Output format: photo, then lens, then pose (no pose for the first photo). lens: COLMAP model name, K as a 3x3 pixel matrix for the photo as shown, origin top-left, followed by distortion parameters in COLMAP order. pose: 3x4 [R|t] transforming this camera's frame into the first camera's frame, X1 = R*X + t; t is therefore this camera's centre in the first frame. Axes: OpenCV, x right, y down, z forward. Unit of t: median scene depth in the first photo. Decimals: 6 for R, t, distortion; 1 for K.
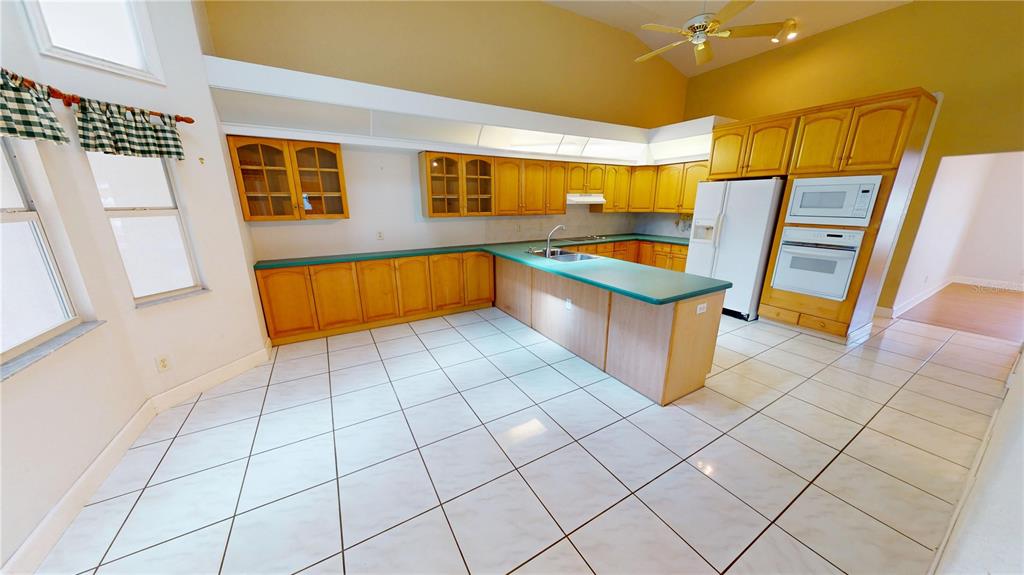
lens RADIAL K [[324.5, 0, 512.0], [0, 324.5, 287.5], [0, 0, 1]] dist [-0.000286, -0.000025]
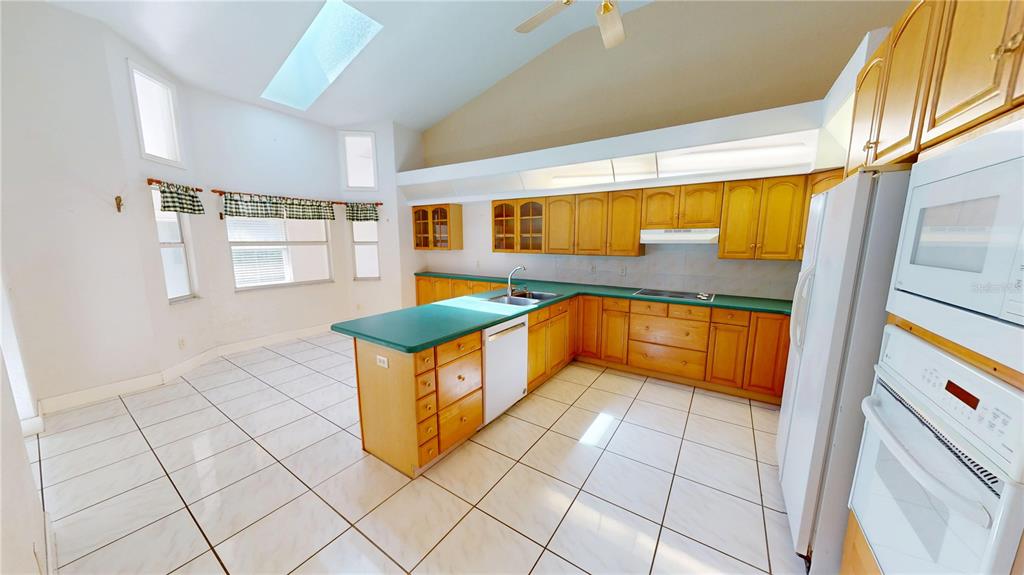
lens RADIAL K [[324.5, 0, 512.0], [0, 324.5, 287.5], [0, 0, 1]] dist [-0.000286, -0.000025]
pose [[0.437785, 0.133711, -0.889081, 0.844744], [-0.233224, 0.971918, 0.031329, -0.134105], [0.868303, 0.193640, 0.456676, 0.498246]]
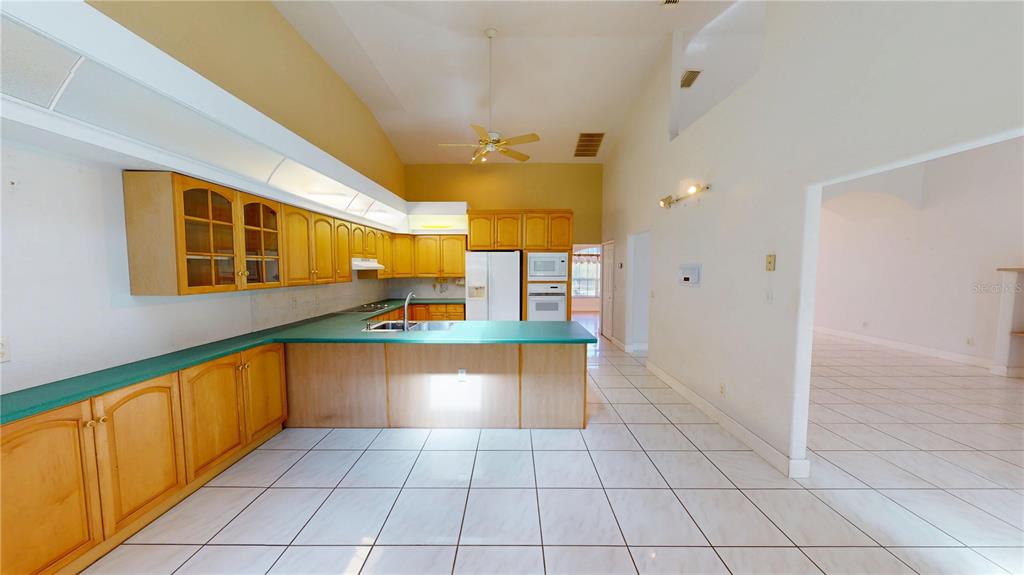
lens RADIAL K [[324.5, 0, 512.0], [0, 324.5, 287.5], [0, 0, 1]] dist [-0.000286, -0.000025]
pose [[0.508075, -0.051713, 0.859759, -0.406399], [0.222021, 0.972326, -0.072720, -0.071163], [-0.832206, 0.227832, 0.505496, 0.287993]]
